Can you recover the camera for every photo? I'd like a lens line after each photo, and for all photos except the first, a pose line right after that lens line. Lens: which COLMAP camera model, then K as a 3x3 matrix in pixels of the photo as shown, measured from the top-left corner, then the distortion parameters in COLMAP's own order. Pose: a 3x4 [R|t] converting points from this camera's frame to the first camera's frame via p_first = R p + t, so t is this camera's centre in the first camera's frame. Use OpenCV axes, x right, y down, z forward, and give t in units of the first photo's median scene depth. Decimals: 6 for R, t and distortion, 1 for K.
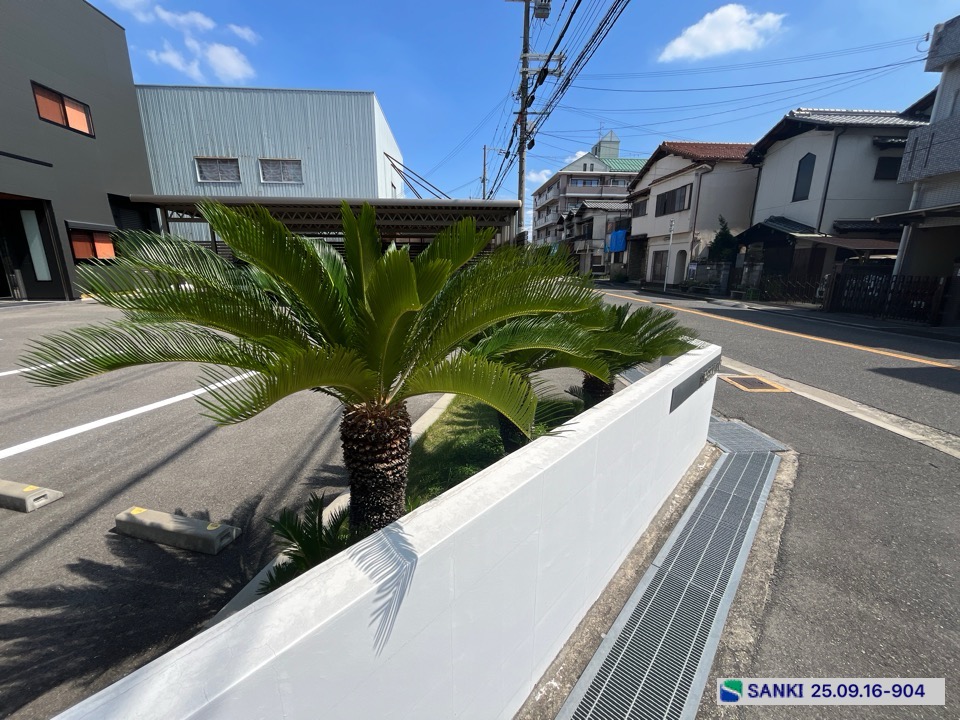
lens RADIAL K [[390.8, 0, 477.4], [0, 390.8, 360.3], [0, 0, 1]] dist [-0.002271, -0.000208]
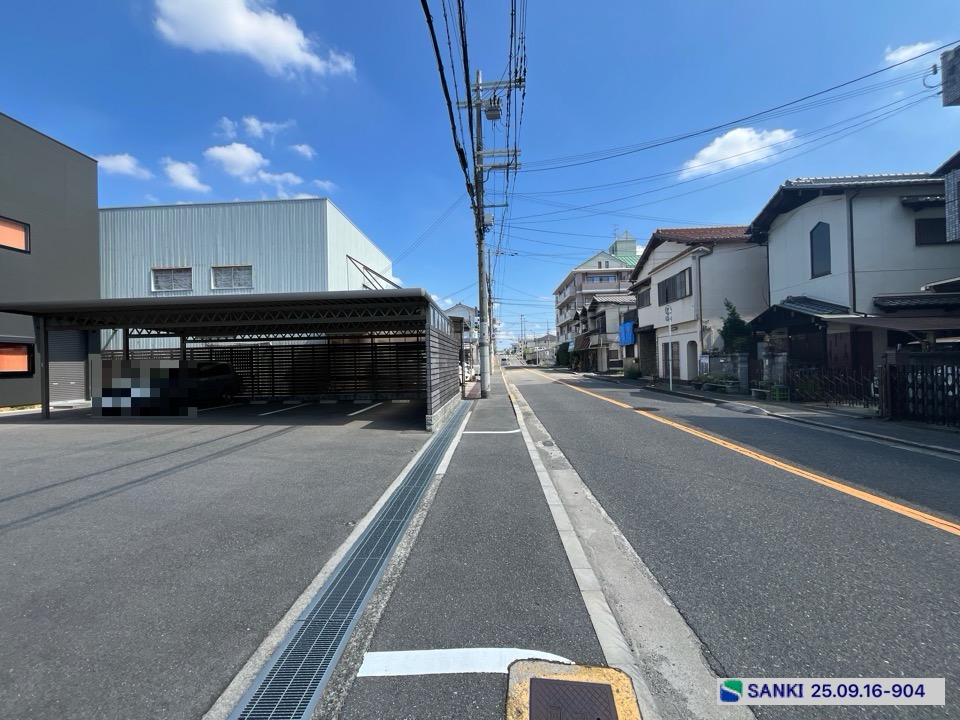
lens RADIAL K [[390.8, 0, 477.4], [0, 390.8, 360.3], [0, 0, 1]] dist [-0.002271, -0.000208]
pose [[0.993590, -0.029329, -0.109175, 0.202328], [0.001928, 0.970014, -0.243043, -0.047635], [0.113029, 0.241274, 0.963852, 0.184340]]
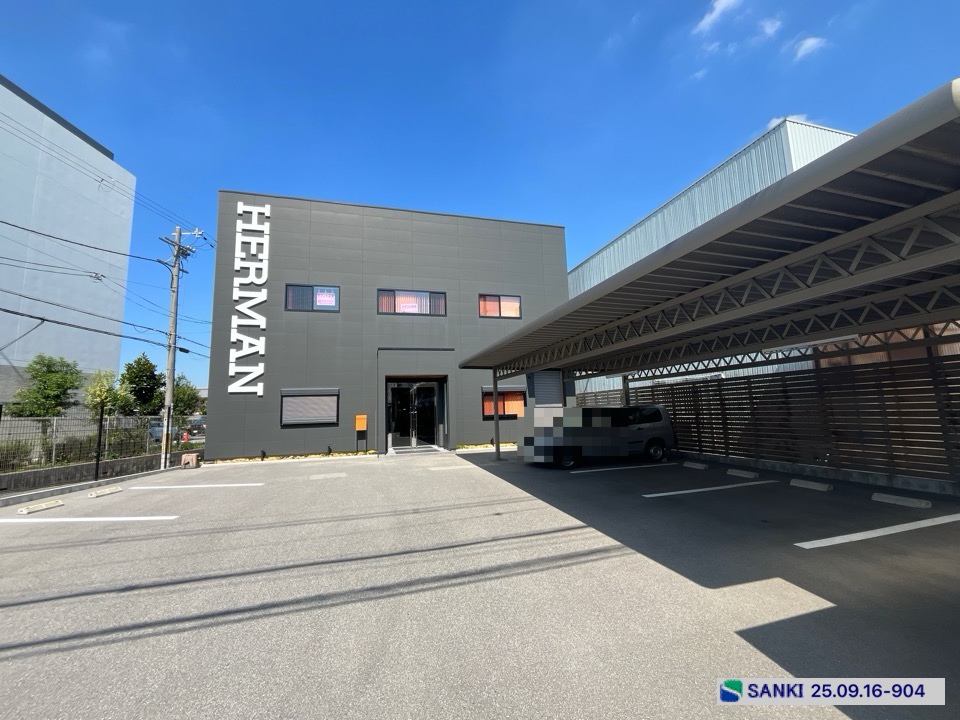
lens RADIAL K [[390.8, 0, 477.4], [0, 390.8, 360.3], [0, 0, 1]] dist [-0.002271, -0.000208]
pose [[0.207585, -0.138522, -0.968360, 0.140651], [-0.200048, 0.962990, -0.180638, -0.147998], [0.957543, 0.231216, 0.172191, 0.534618]]
